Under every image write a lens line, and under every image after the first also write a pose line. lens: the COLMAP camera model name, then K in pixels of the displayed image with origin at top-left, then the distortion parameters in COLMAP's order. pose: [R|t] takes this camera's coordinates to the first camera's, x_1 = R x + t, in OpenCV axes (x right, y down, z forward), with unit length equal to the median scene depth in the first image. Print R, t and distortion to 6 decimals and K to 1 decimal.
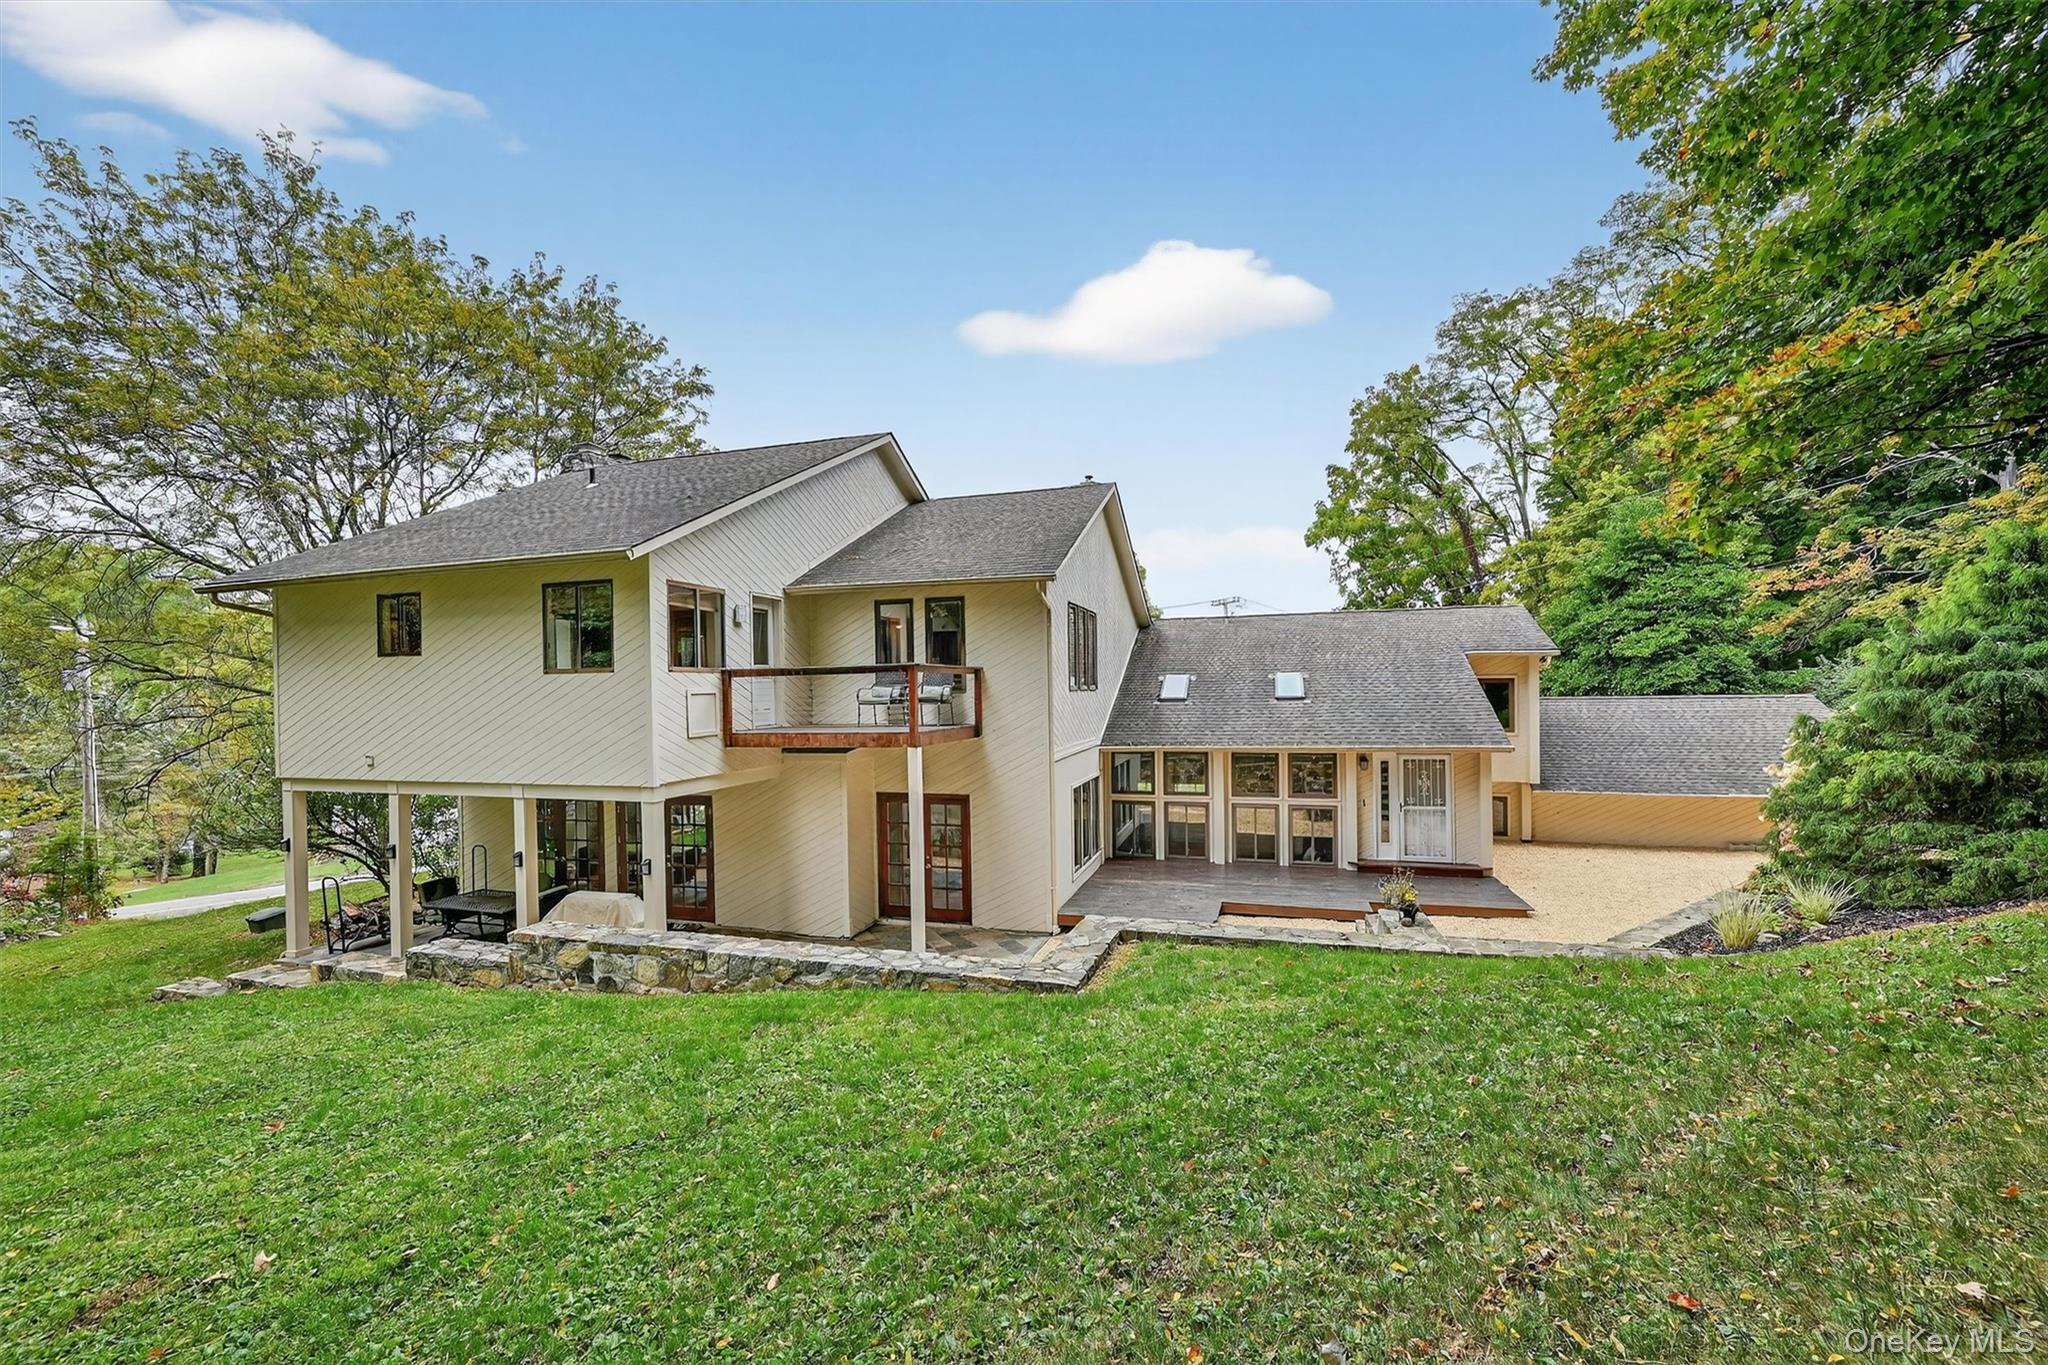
lens RADIAL K [[748.7, 0, 1096.7], [0, 748.7, 693.5], [0, 0, 1]] dist [-0.000861, -0.000042]
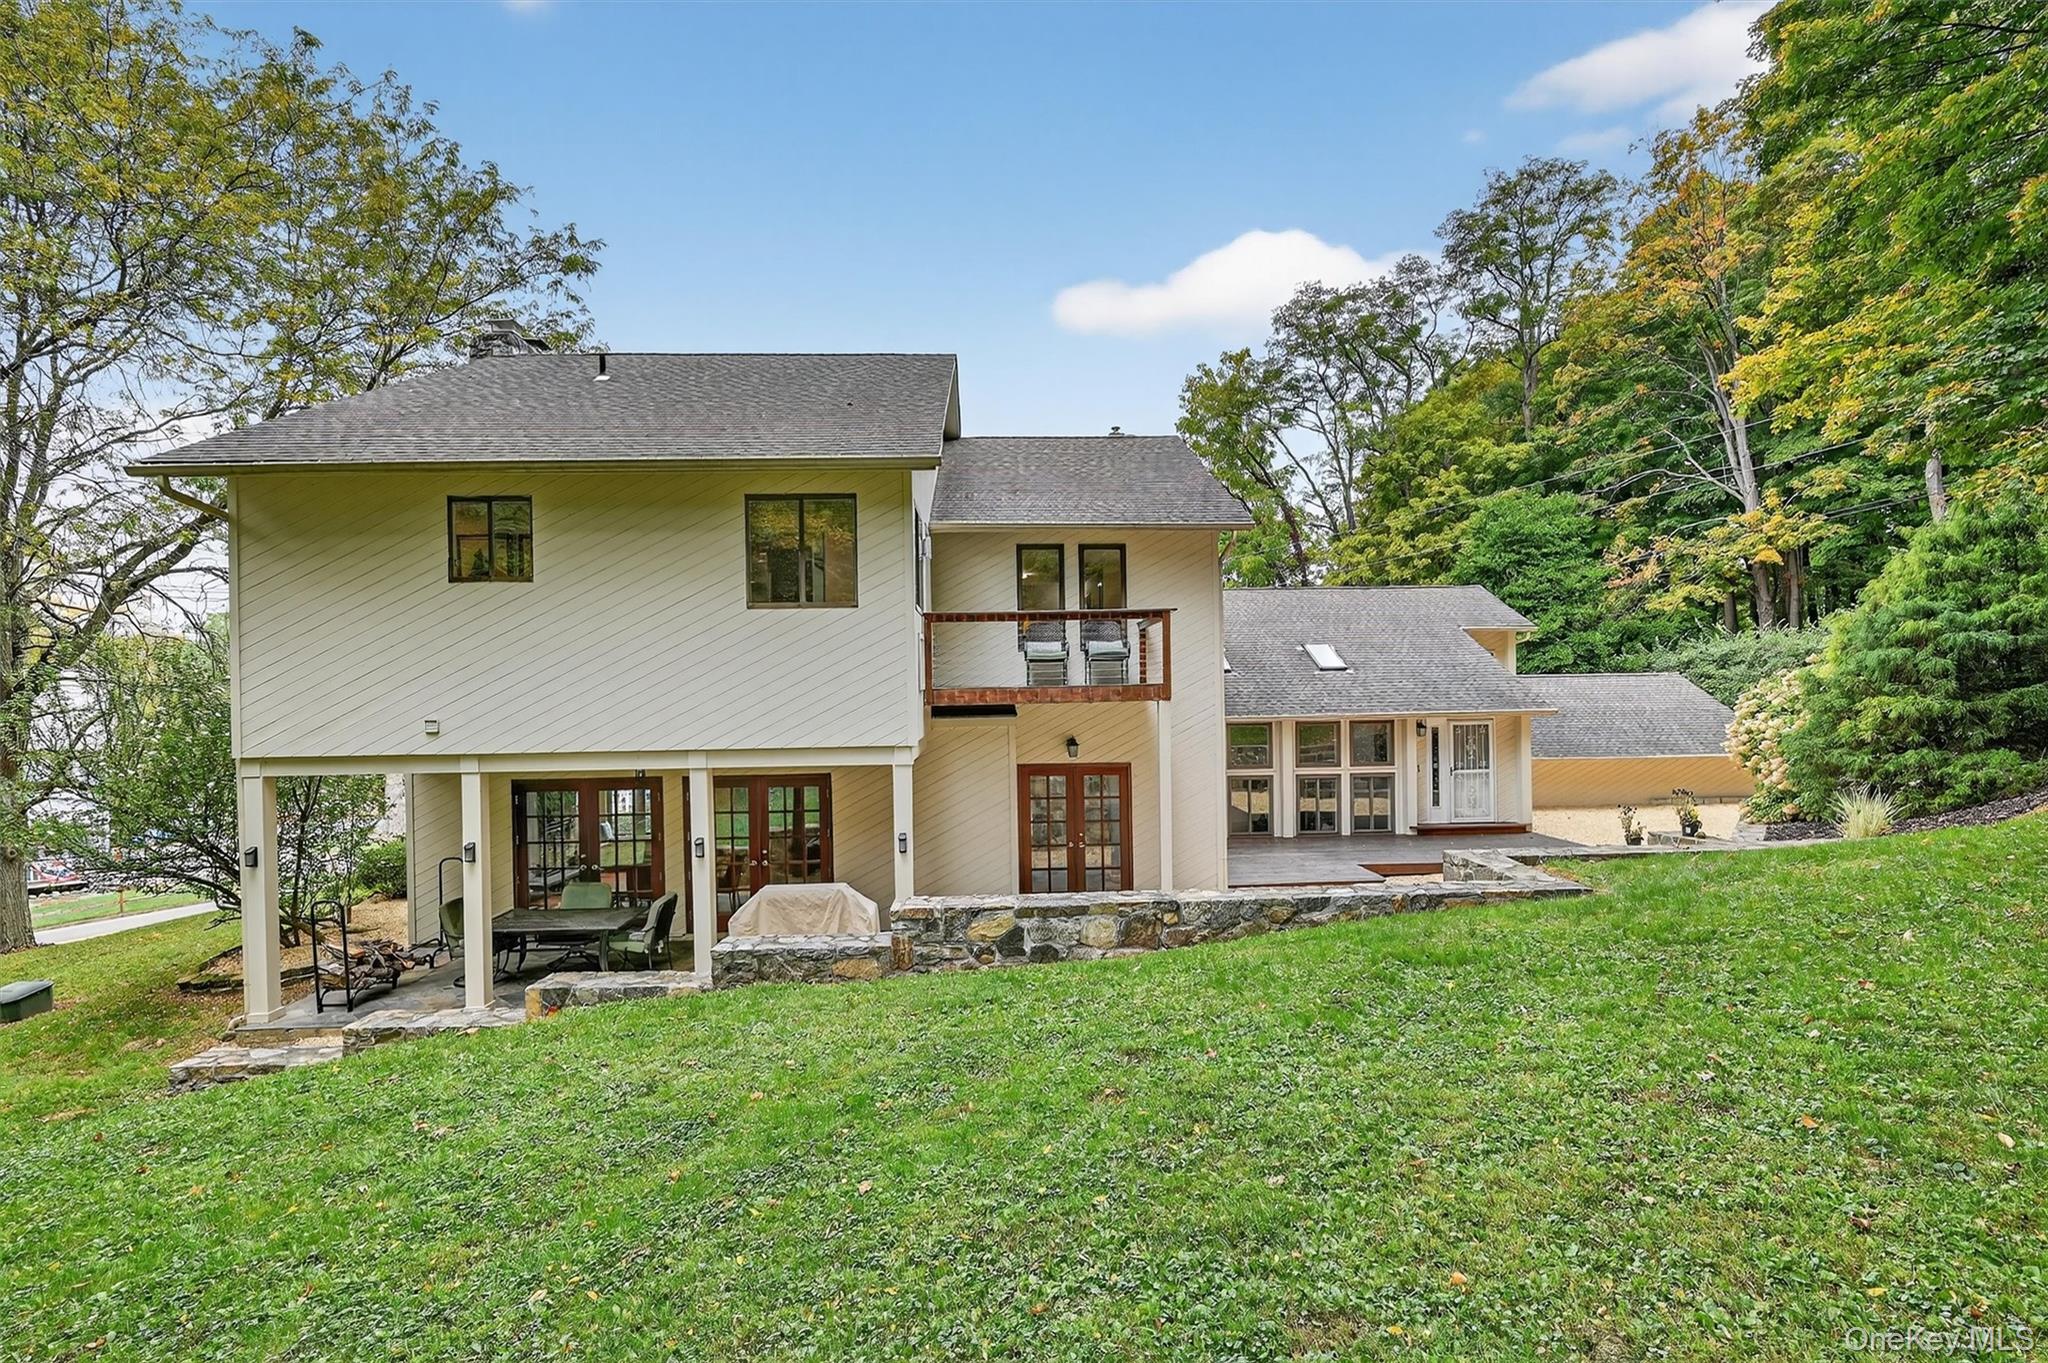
lens RADIAL K [[872.1, 0, 1038.1], [0, 872.1, 698.5], [0, 0, 1]] dist [0.000447, -0.000004]
pose [[0.950844, -0.003612, 0.309649, -0.523327], [0.004433, 0.999988, -0.001947, 0.050985], [-0.309638, 0.003224, 0.950849, 0.022450]]
